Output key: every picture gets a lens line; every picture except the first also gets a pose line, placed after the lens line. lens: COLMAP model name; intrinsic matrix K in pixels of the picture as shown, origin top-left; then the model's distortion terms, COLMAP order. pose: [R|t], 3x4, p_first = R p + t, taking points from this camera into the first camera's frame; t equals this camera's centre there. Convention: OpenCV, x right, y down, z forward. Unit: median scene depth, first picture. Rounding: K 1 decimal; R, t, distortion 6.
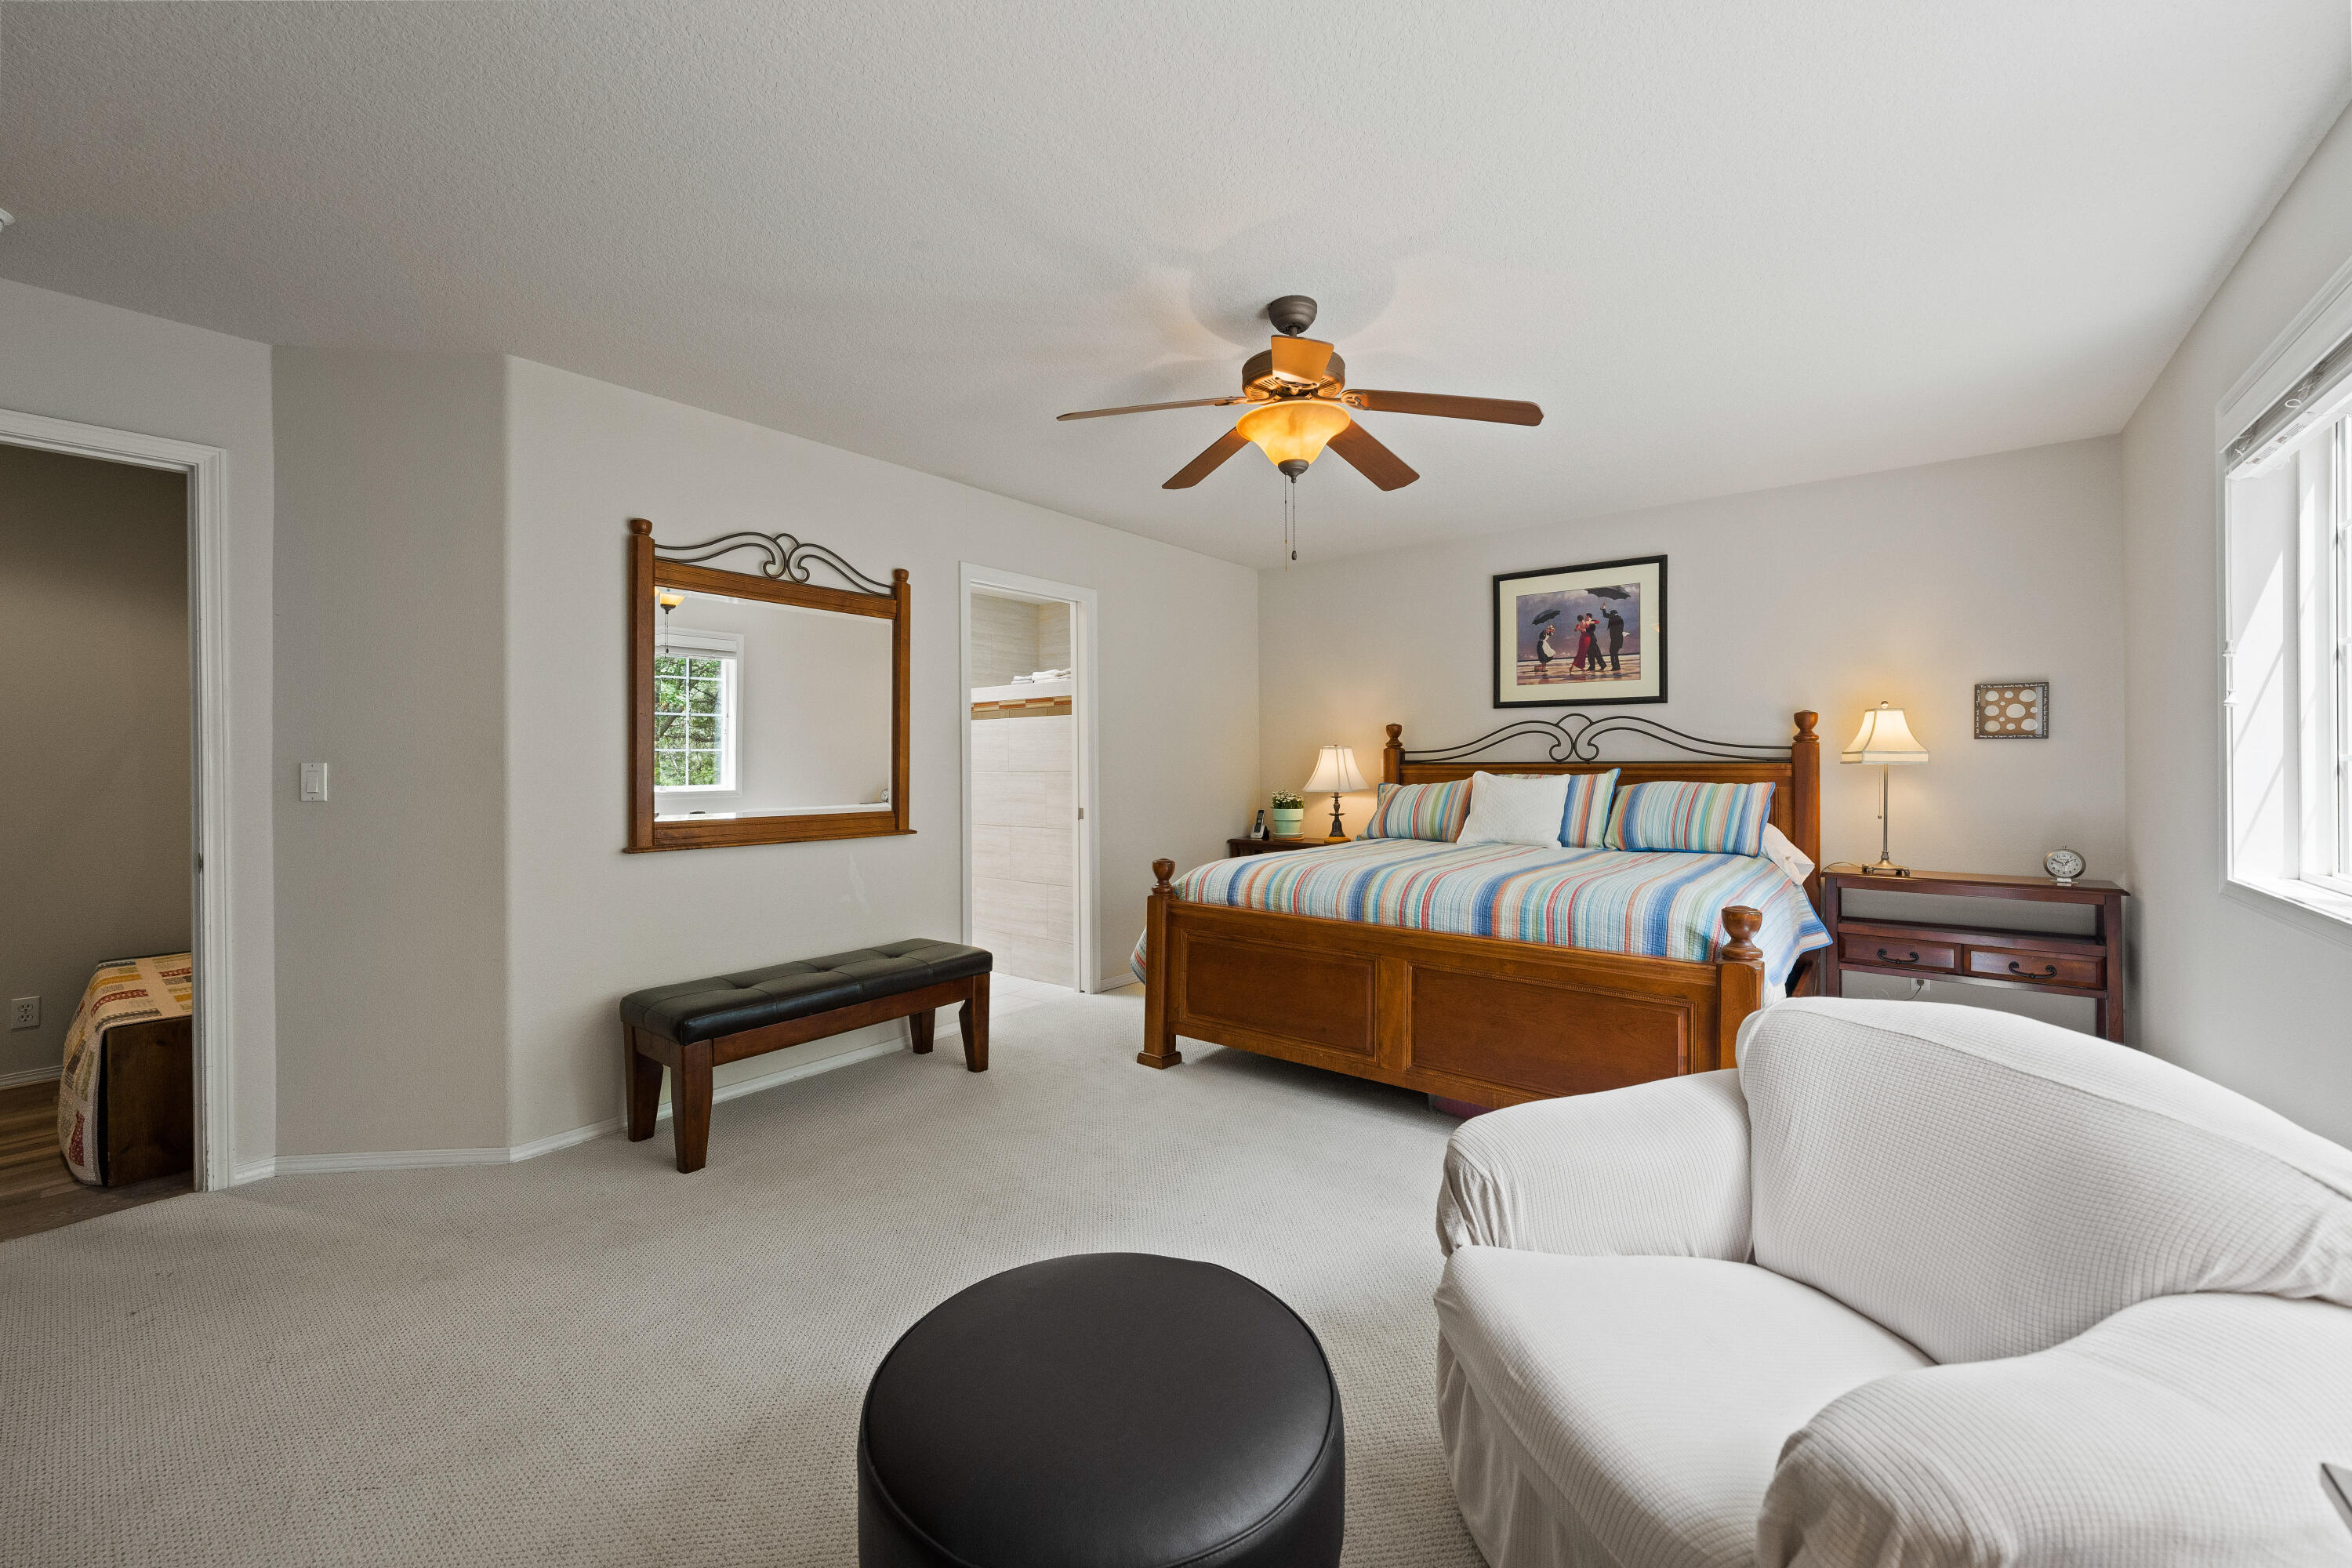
lens RADIAL K [[915.0, 0, 1178.5], [0, 915.0, 773.1], [0, 0, 1]] dist [-0.011726, 0.001362]
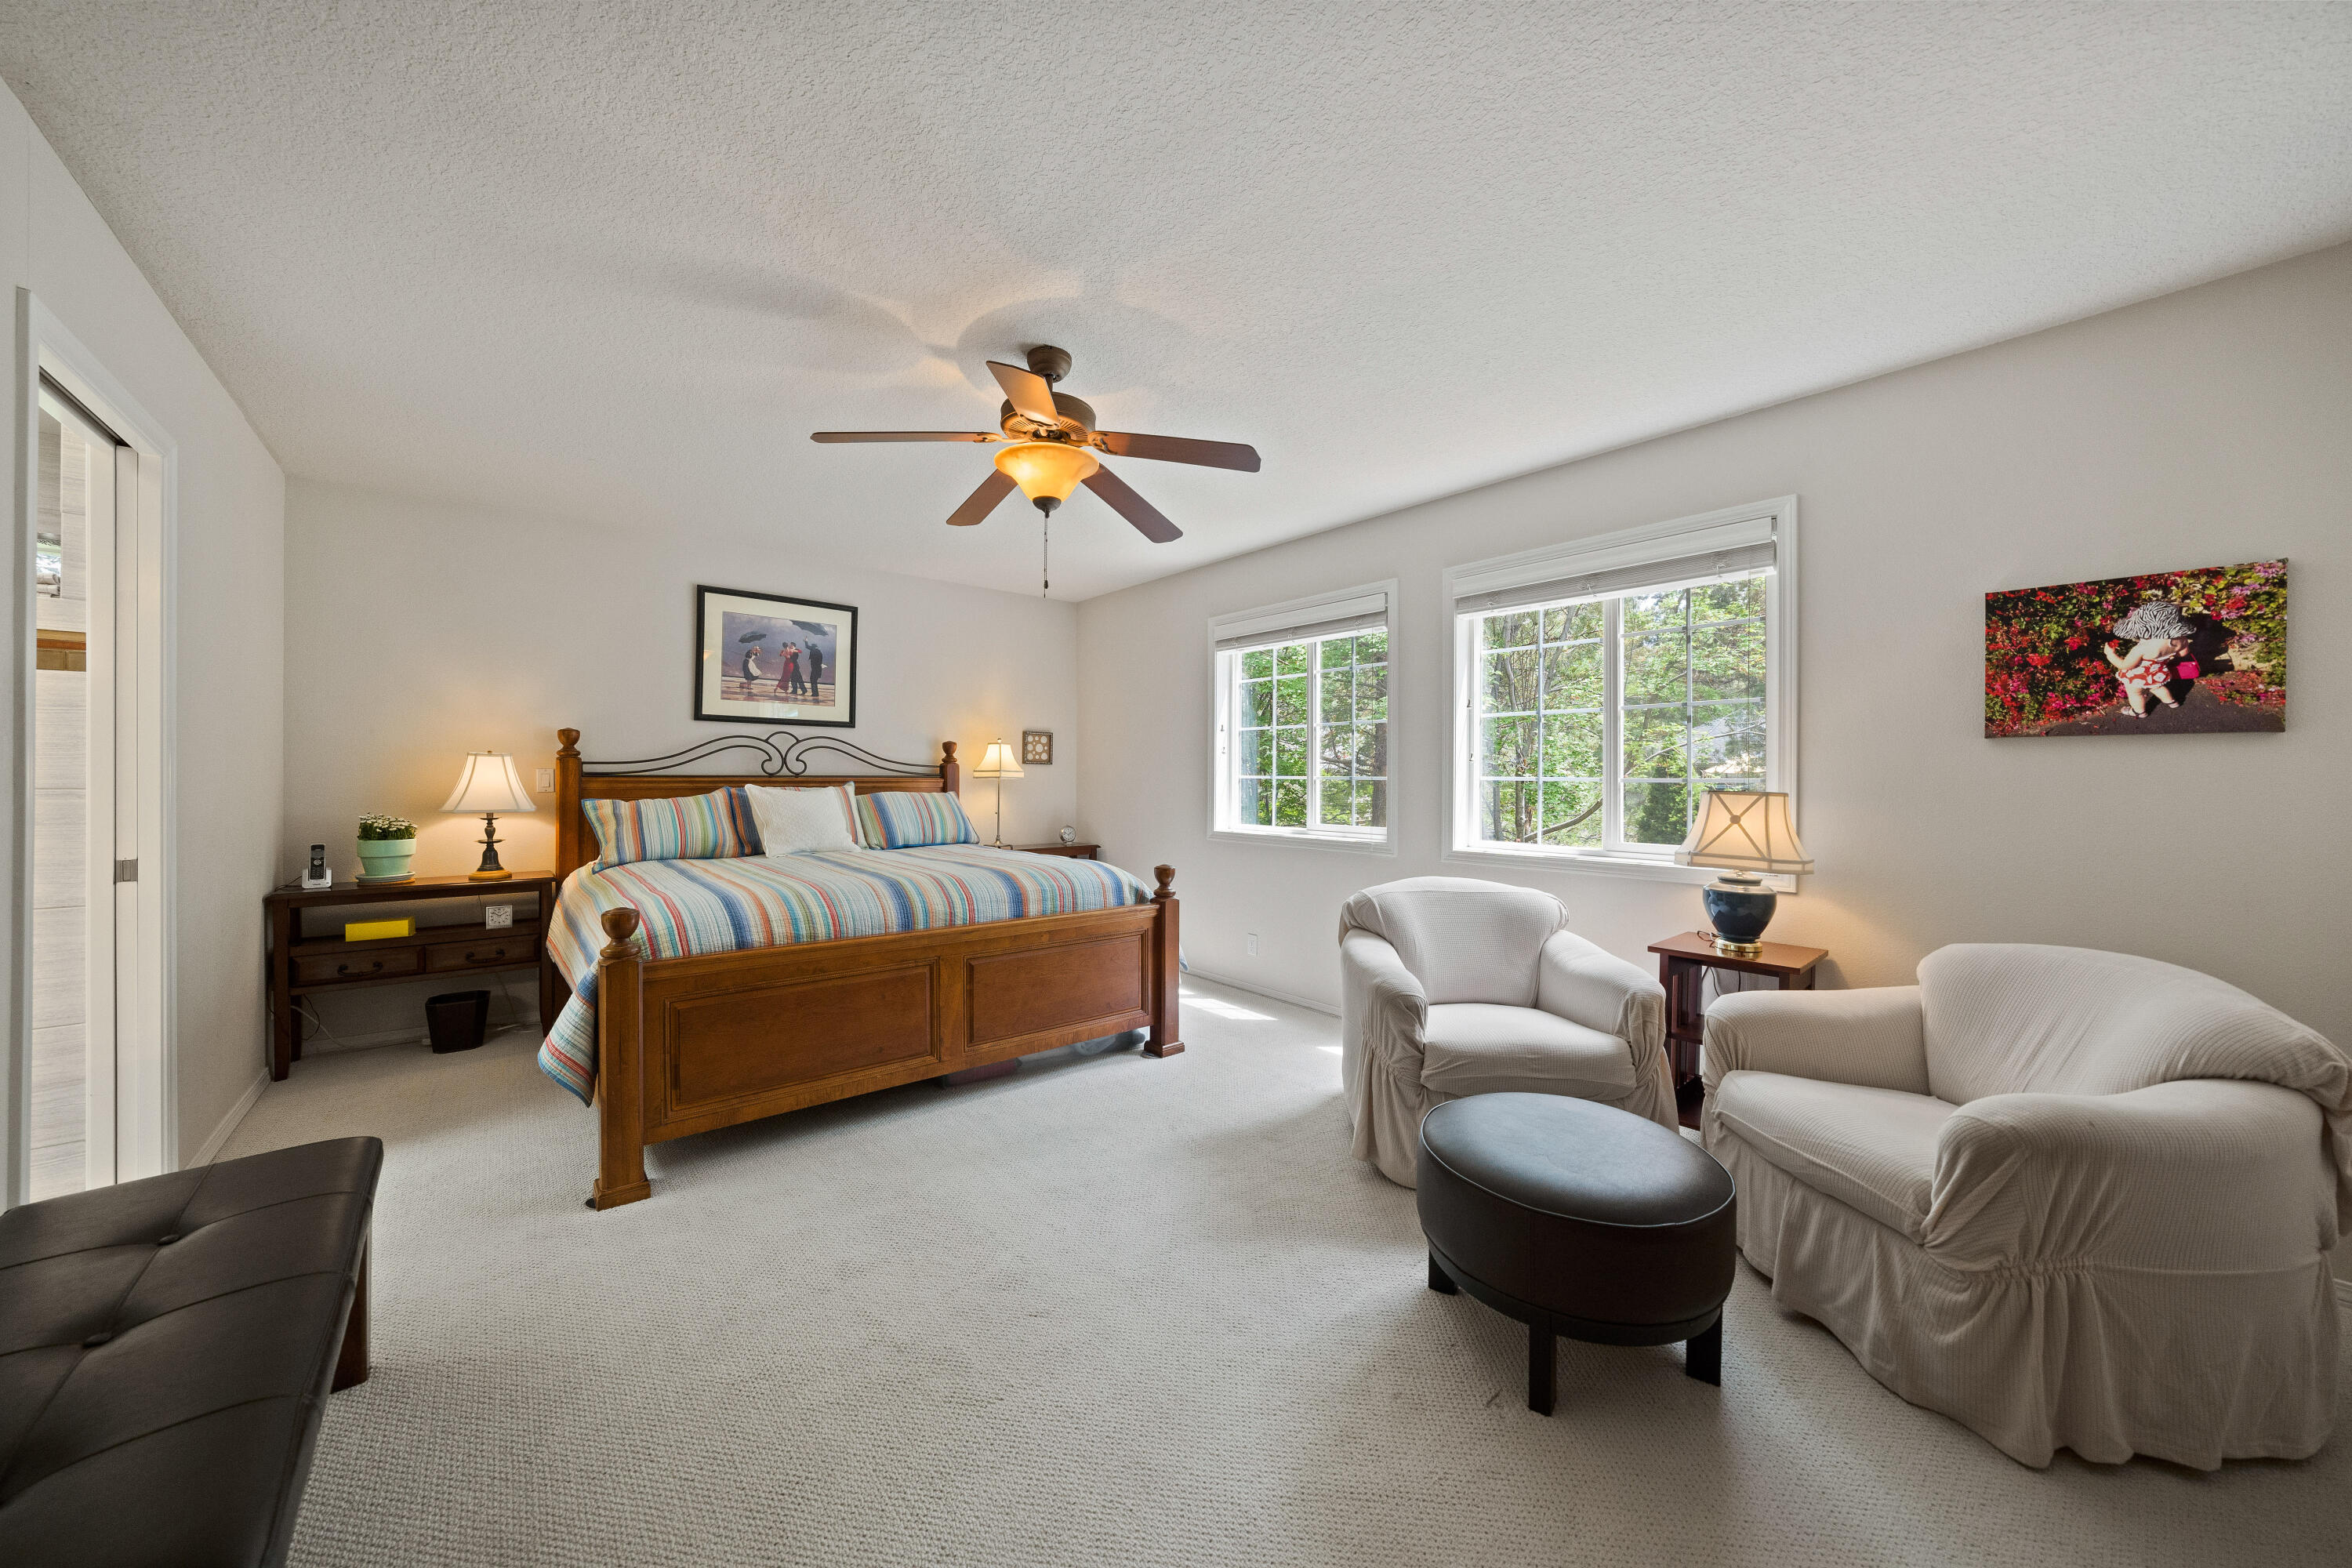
lens RADIAL K [[816.1, 0, 1157.9], [0, 816.1, 774.7], [0, 0, 1]] dist [-0.023958, 0.003966]
pose [[0.210989, 0.009261, 0.977444, -0.427465], [0.006282, 0.999922, -0.010830, 0.000031], [-0.977468, 0.008425, 0.210915, 0.360863]]
